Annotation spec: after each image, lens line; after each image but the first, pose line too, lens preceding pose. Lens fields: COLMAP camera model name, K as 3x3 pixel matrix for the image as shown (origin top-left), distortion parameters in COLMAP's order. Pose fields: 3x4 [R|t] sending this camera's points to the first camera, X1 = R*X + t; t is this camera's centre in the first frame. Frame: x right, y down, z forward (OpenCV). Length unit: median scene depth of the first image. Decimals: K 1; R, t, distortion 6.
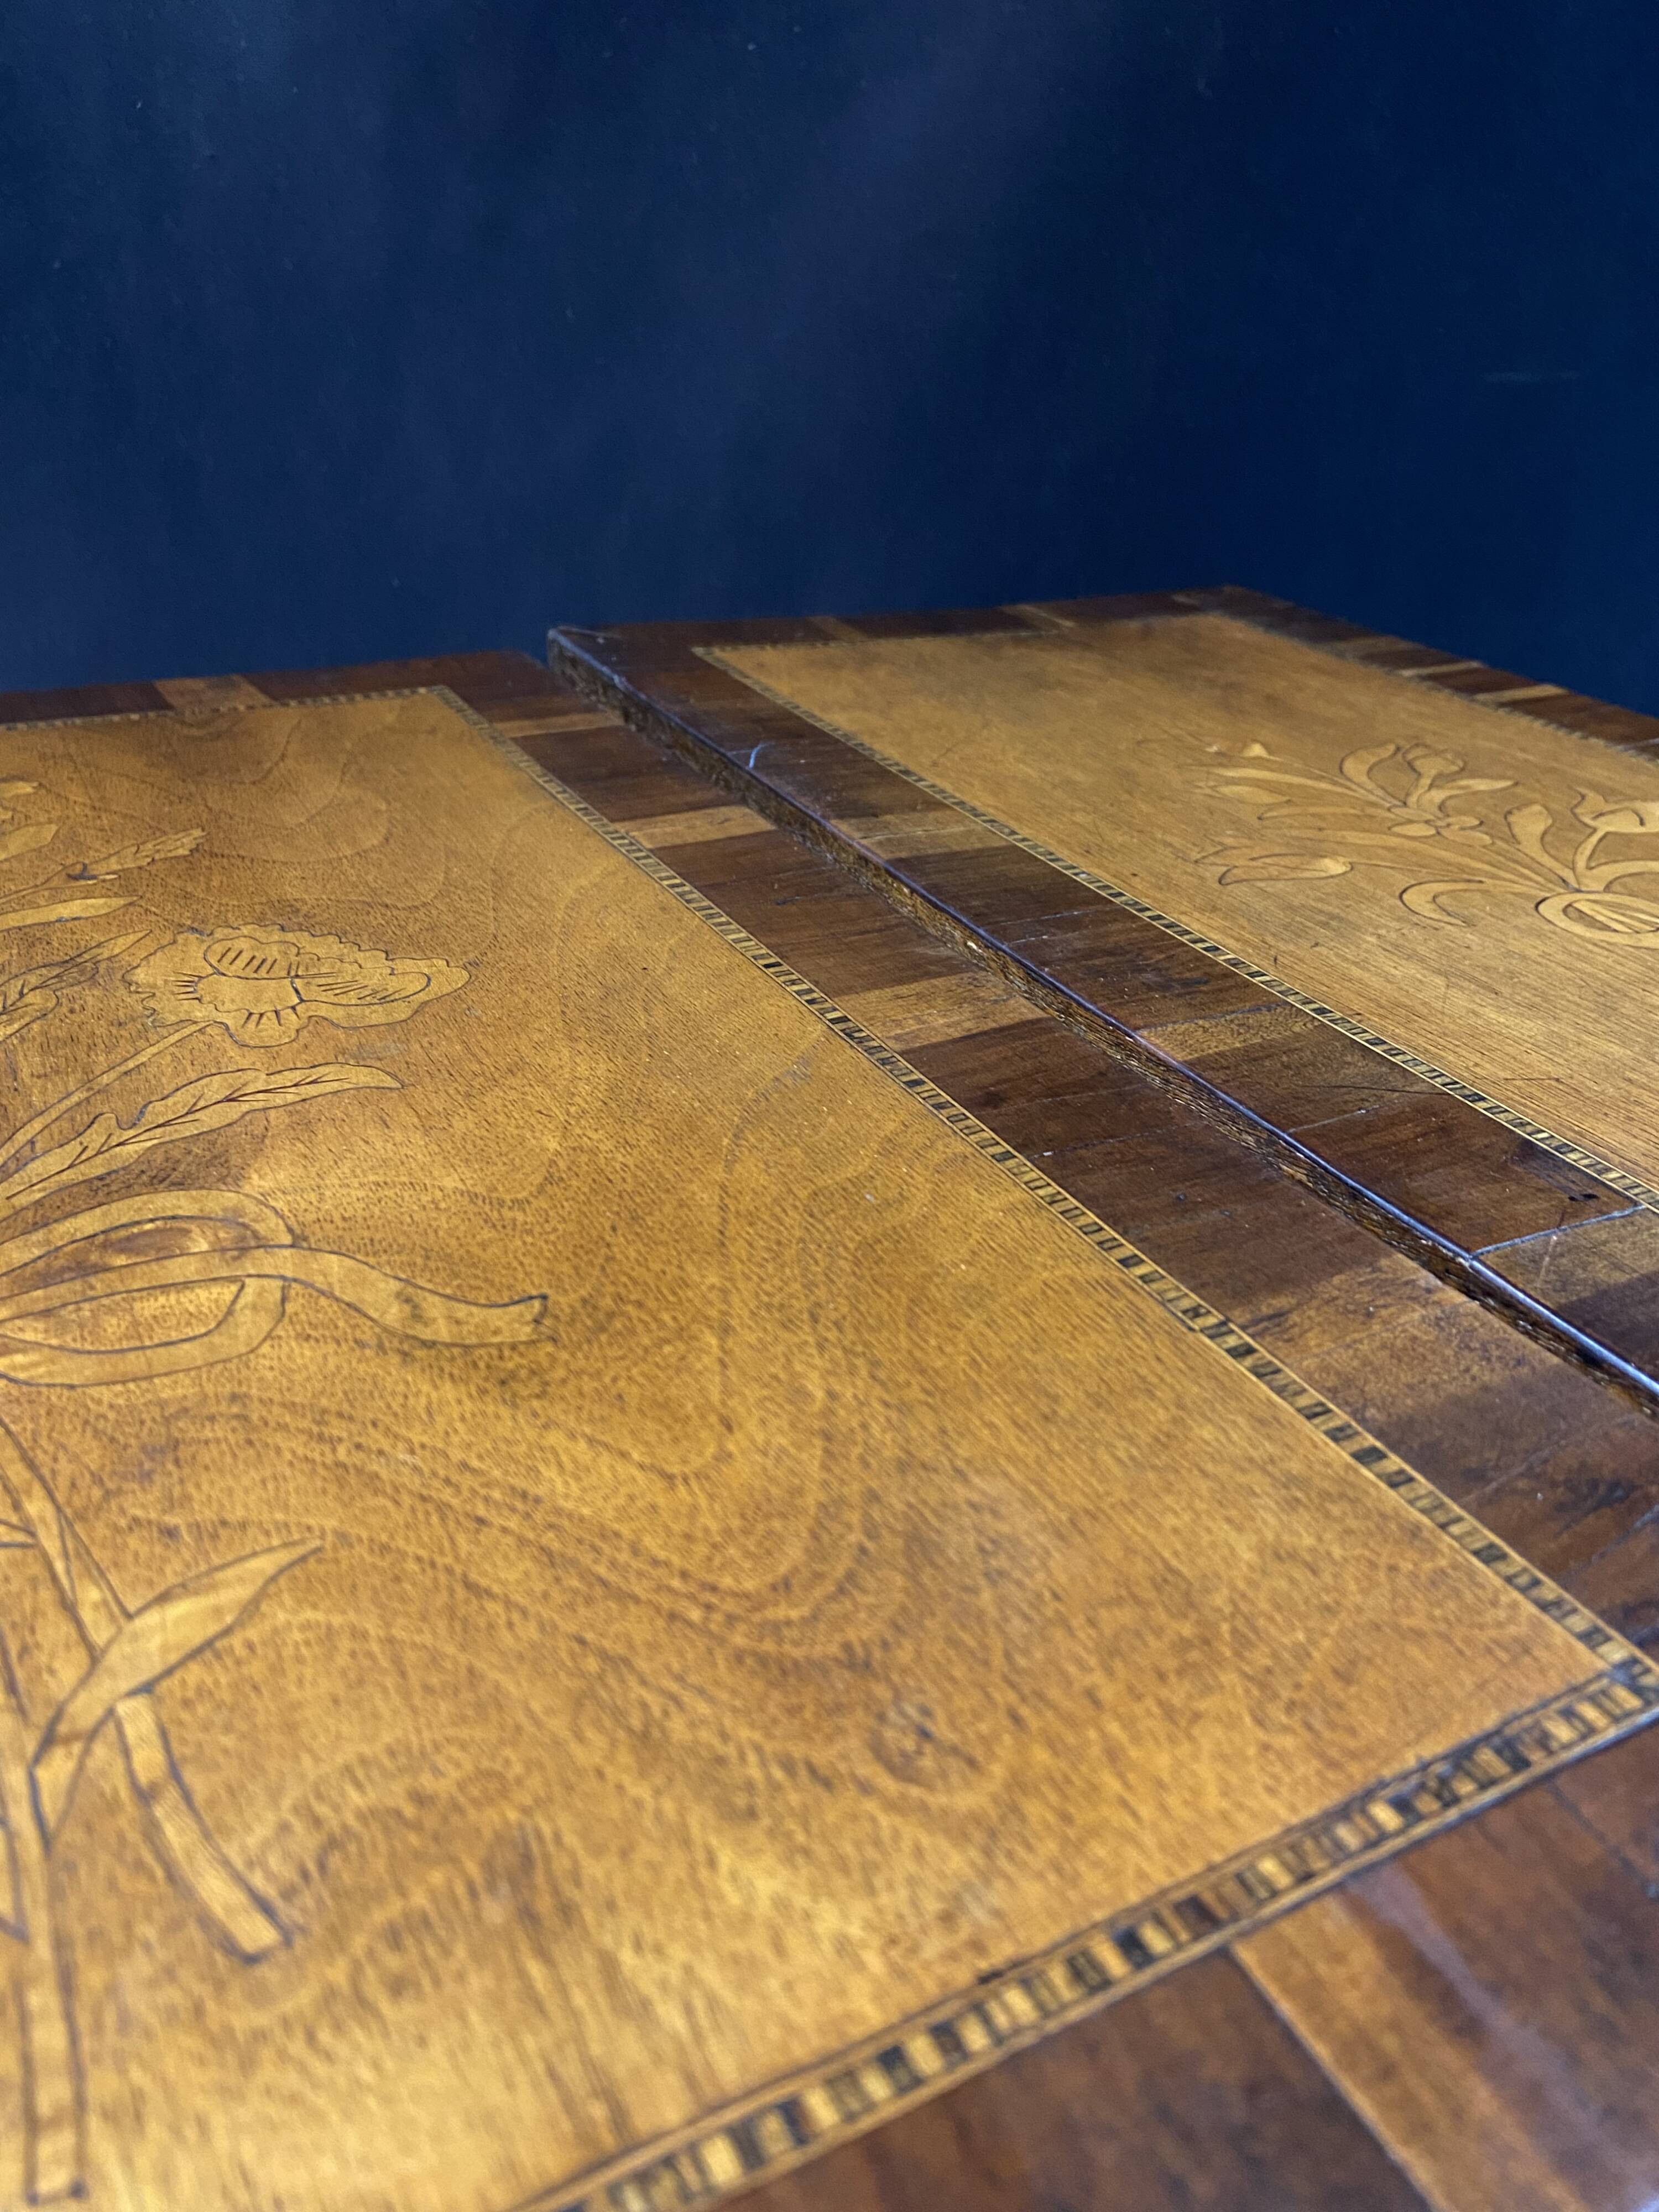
lens RADIAL K [[1663.4, 0, 826.9], [0, 1663.4, 1088.6], [0, 0, 1]] dist [0.117342, -0.152378]
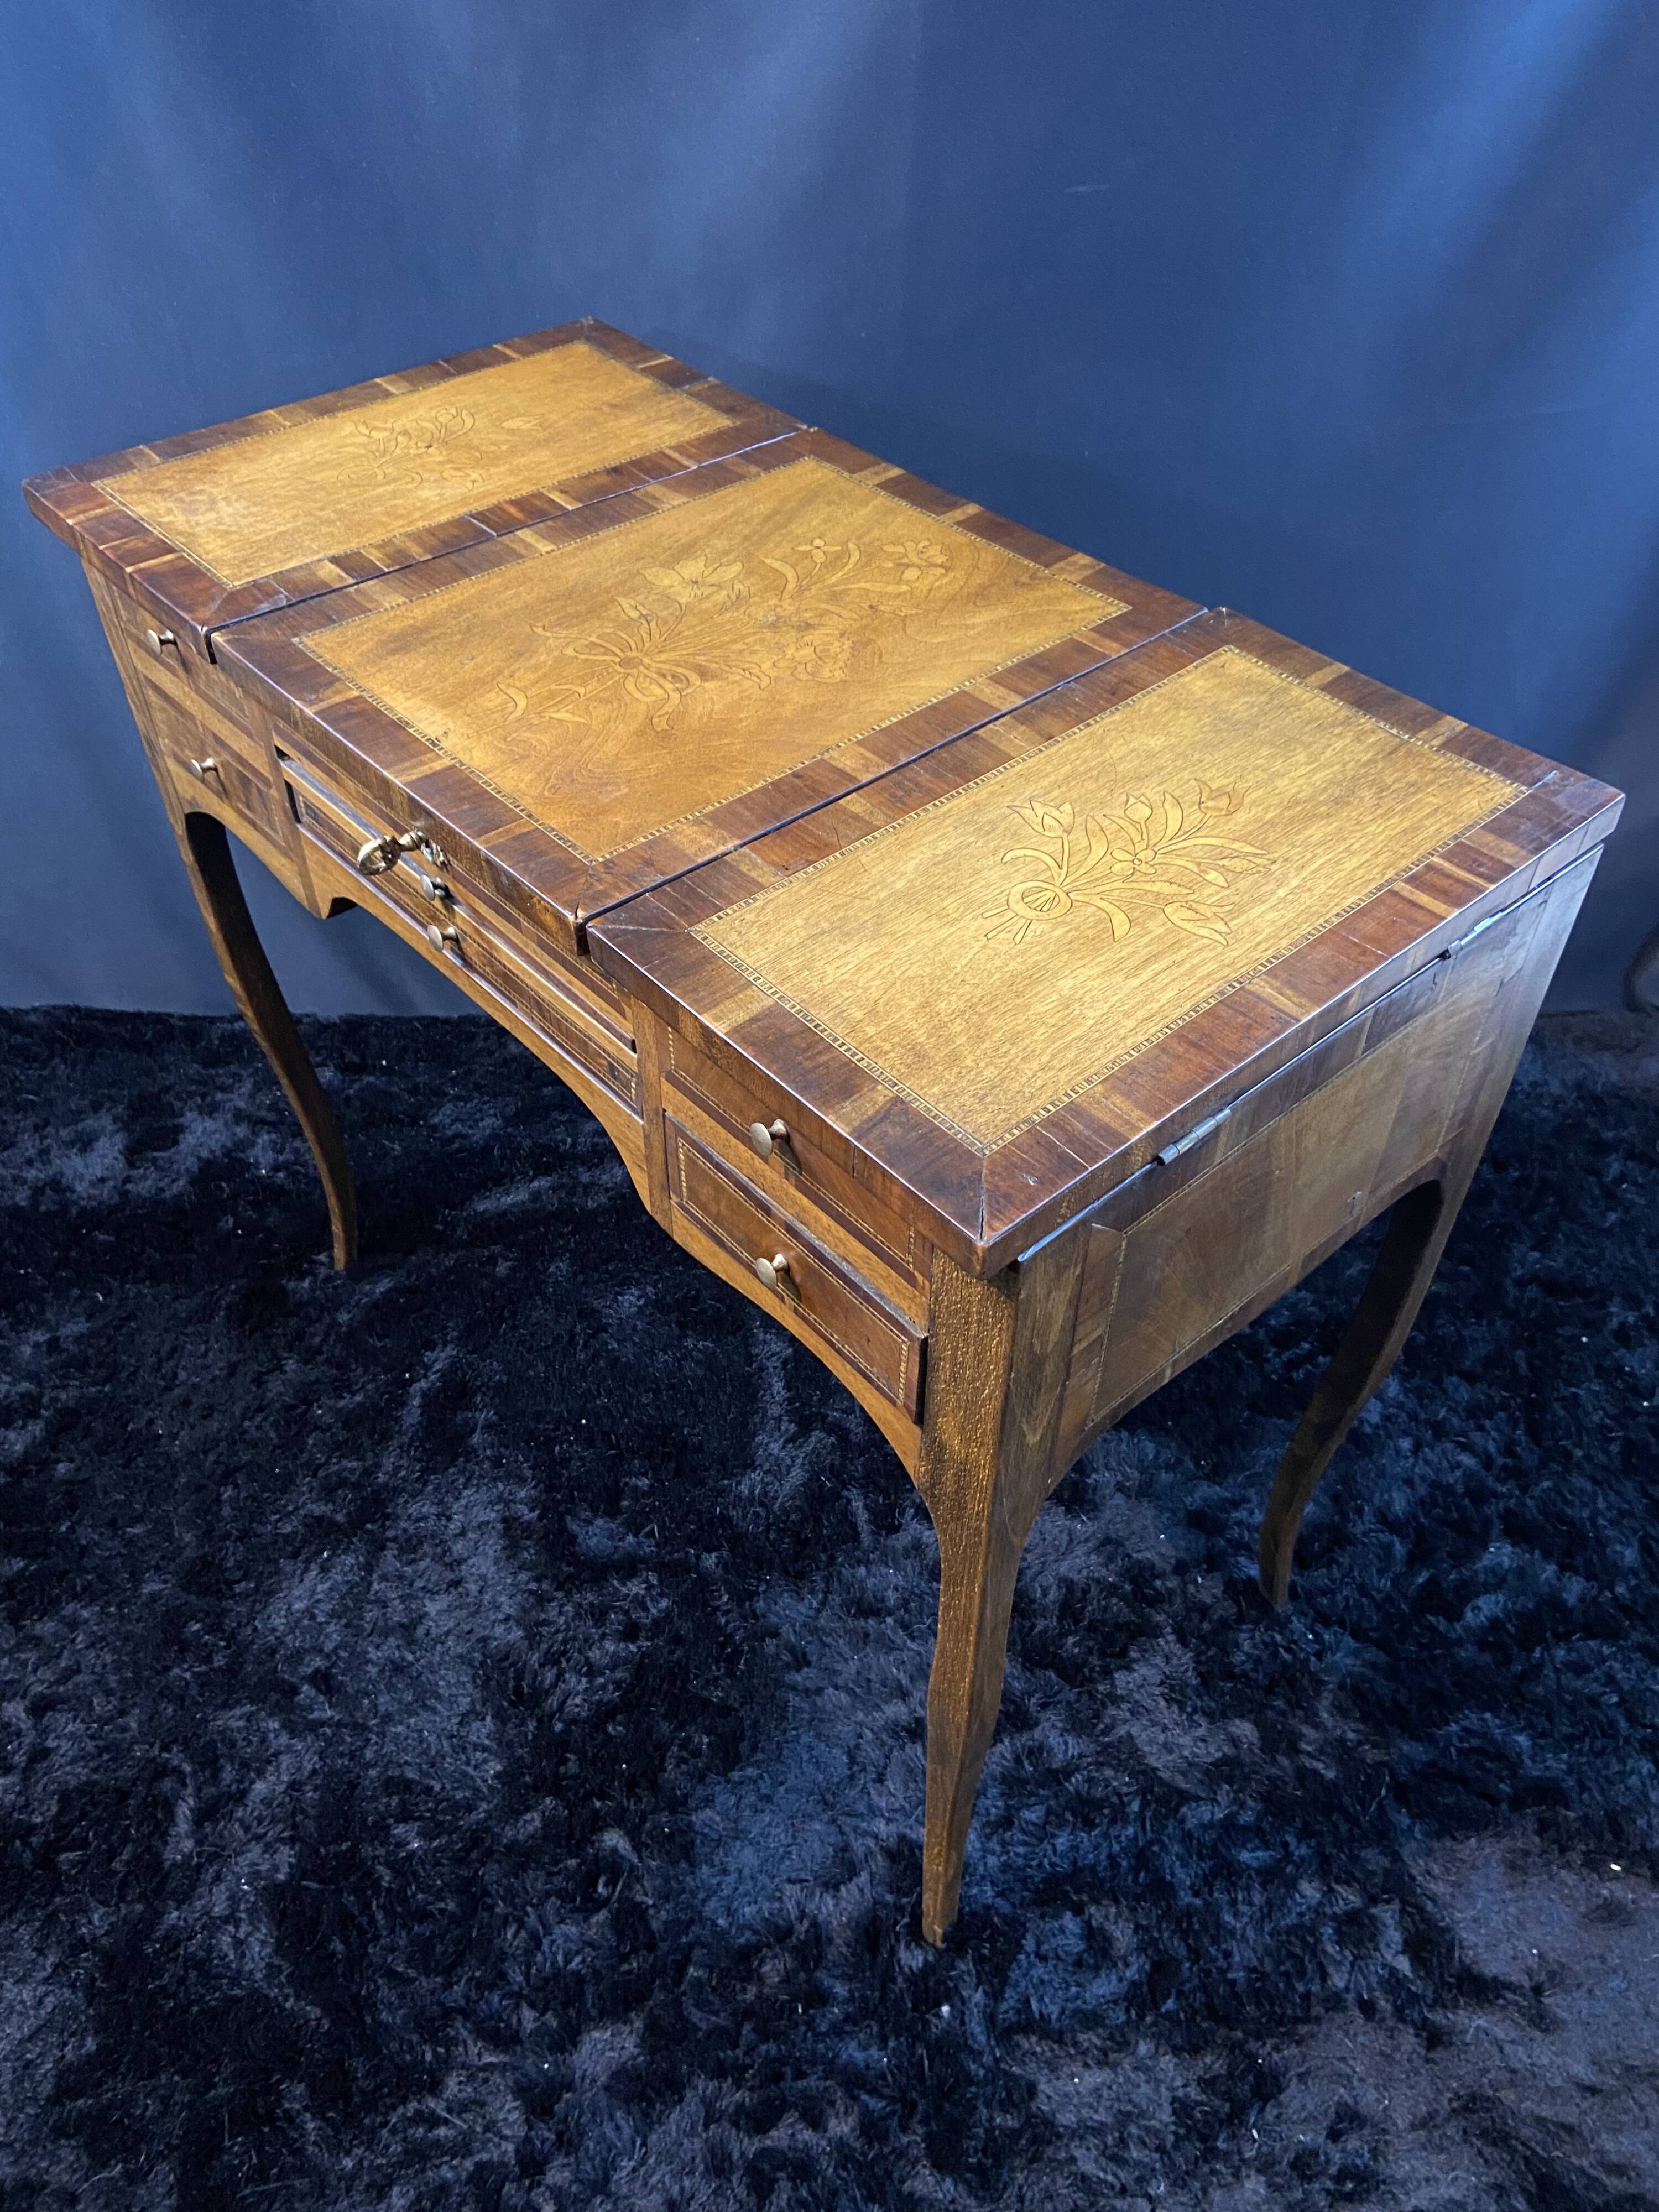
lens RADIAL K [[1663.4, 0, 837.9], [0, 1663.4, 1109.0], [0, 0, 1]] dist [0.117342, -0.152378]
pose [[0.233707, 0.642862, -0.729458, 2.501895], [-0.448884, 0.736835, 0.505547, -1.028010], [0.862487, 0.209293, 0.460774, -0.273088]]
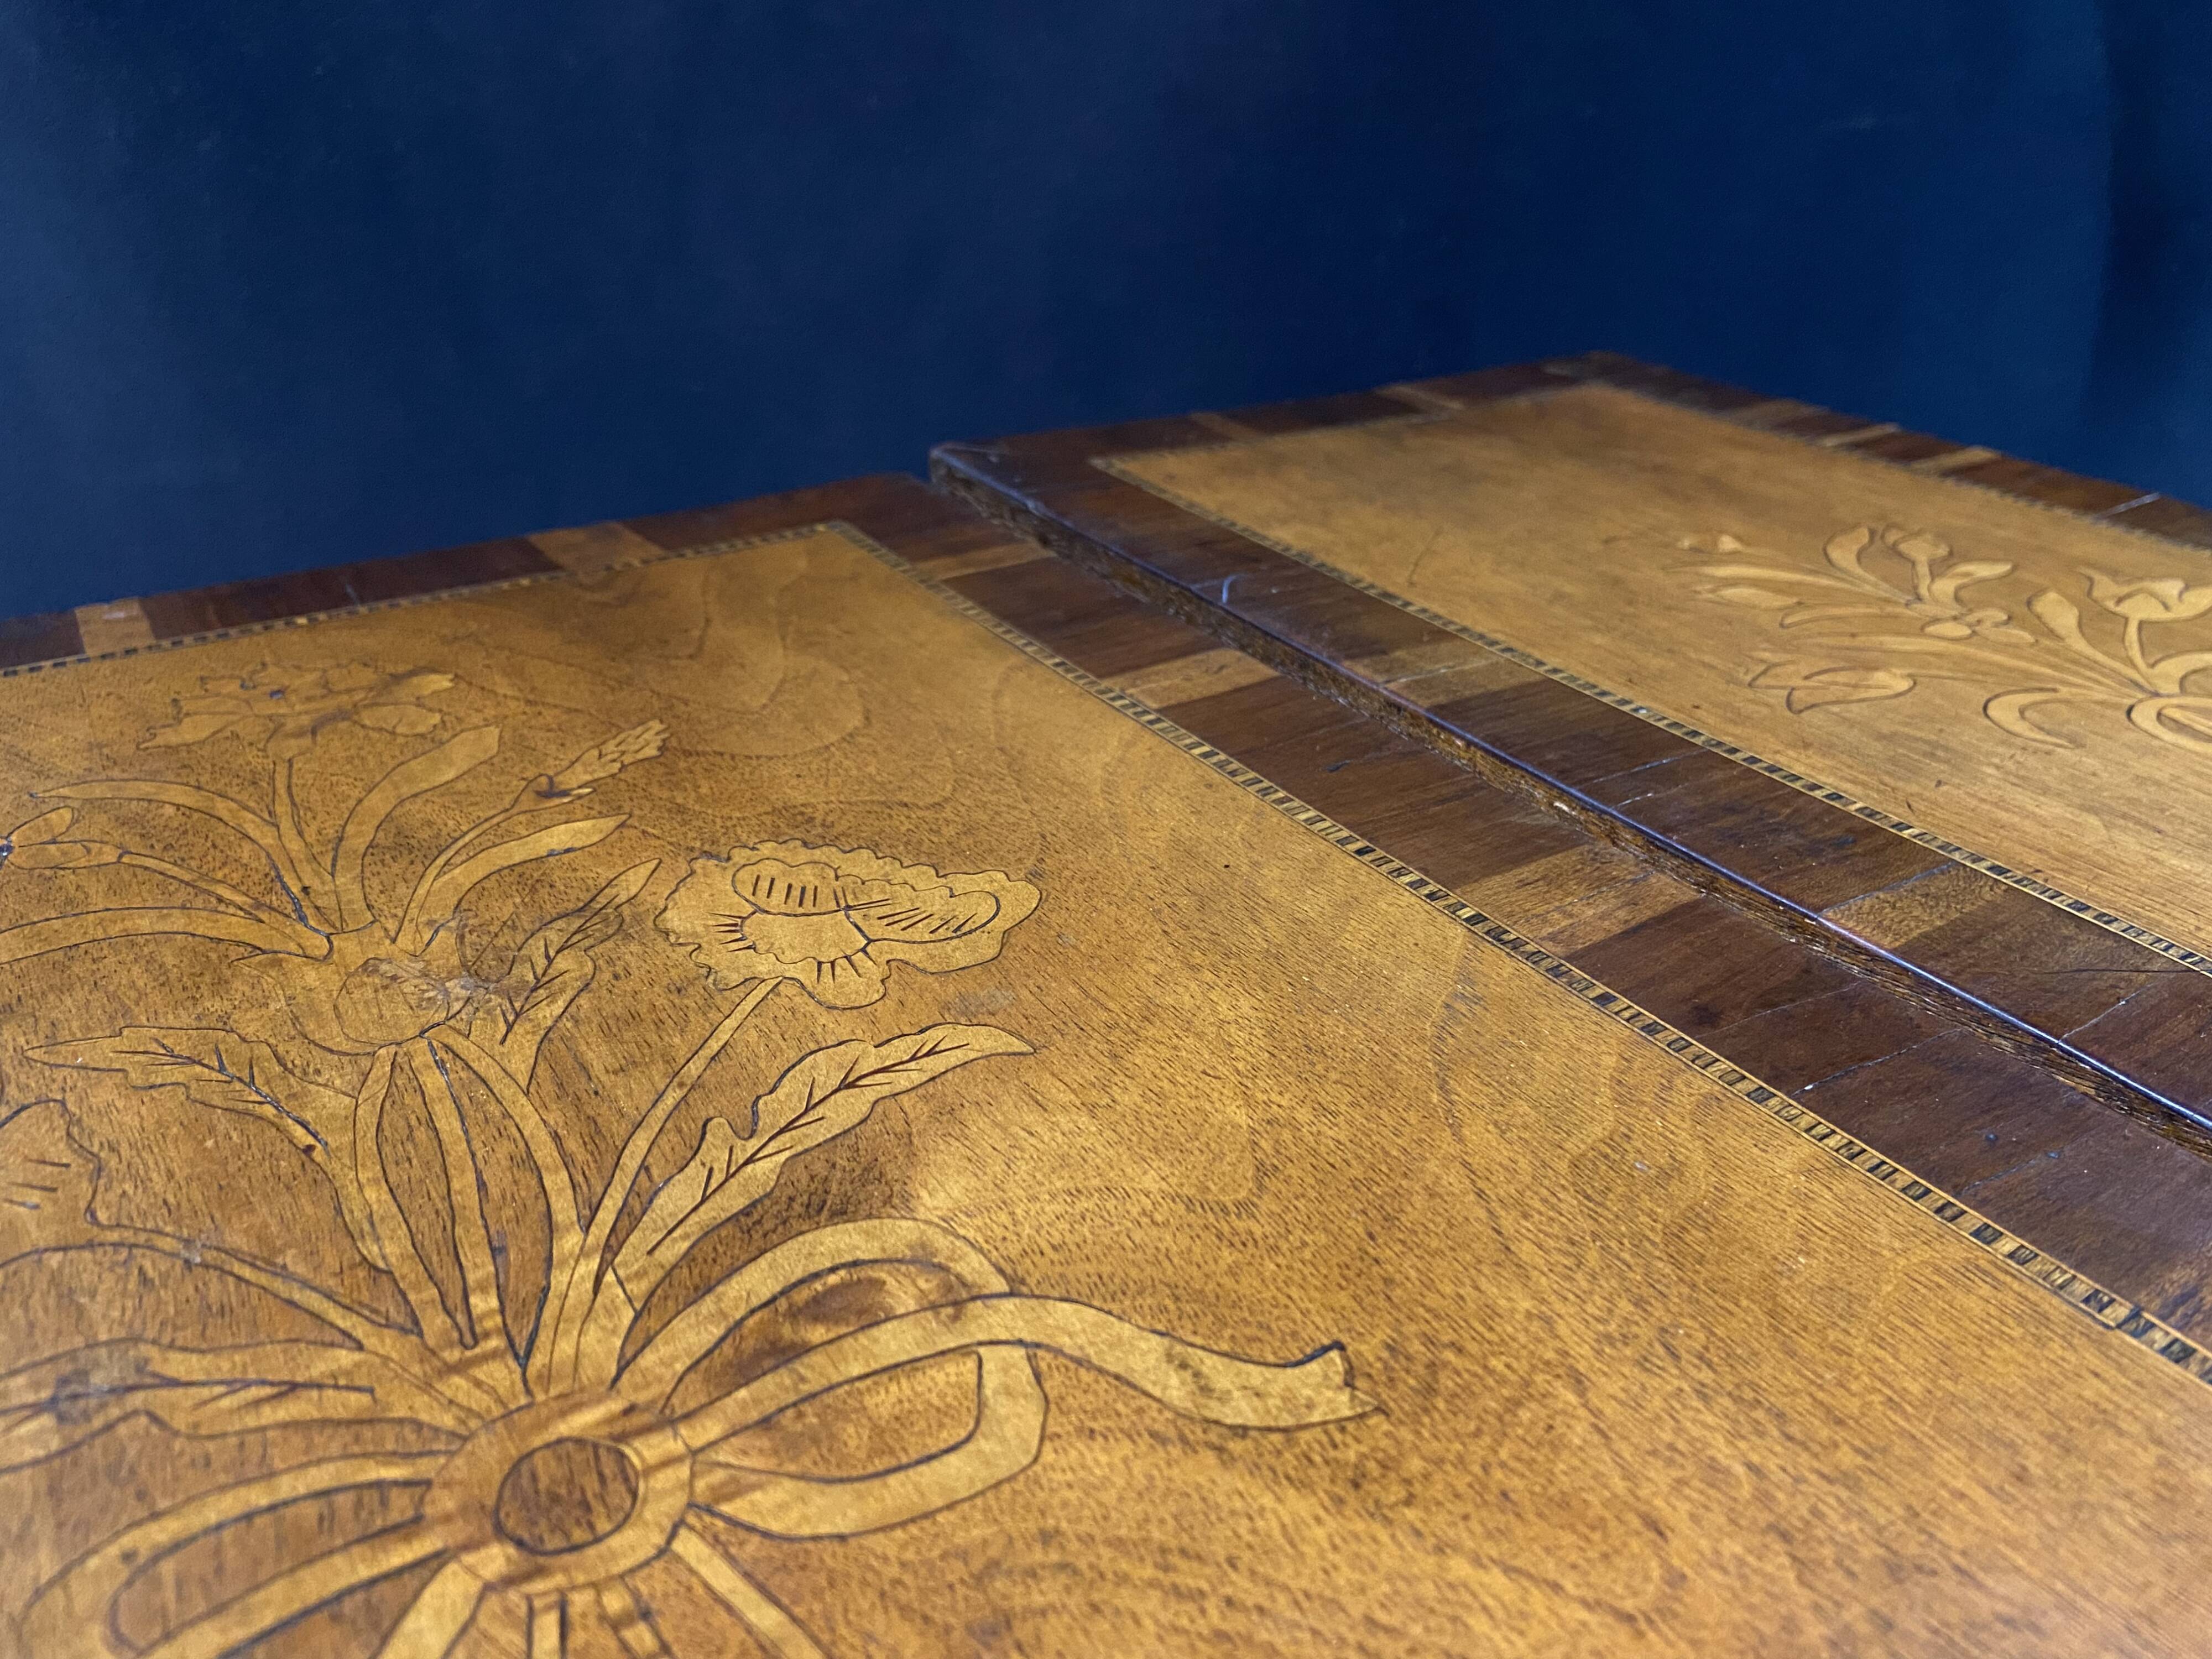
lens RADIAL K [[1663.4, 0, 1111.0], [0, 1663.4, 791.8], [0, 0, 1]] dist [0.117342, -0.152378]
pose [[0.996146, -0.065946, 0.057830, -0.214994], [0.066955, 0.997633, -0.015684, -0.099519], [-0.056659, 0.019496, 0.998203, 0.113093]]
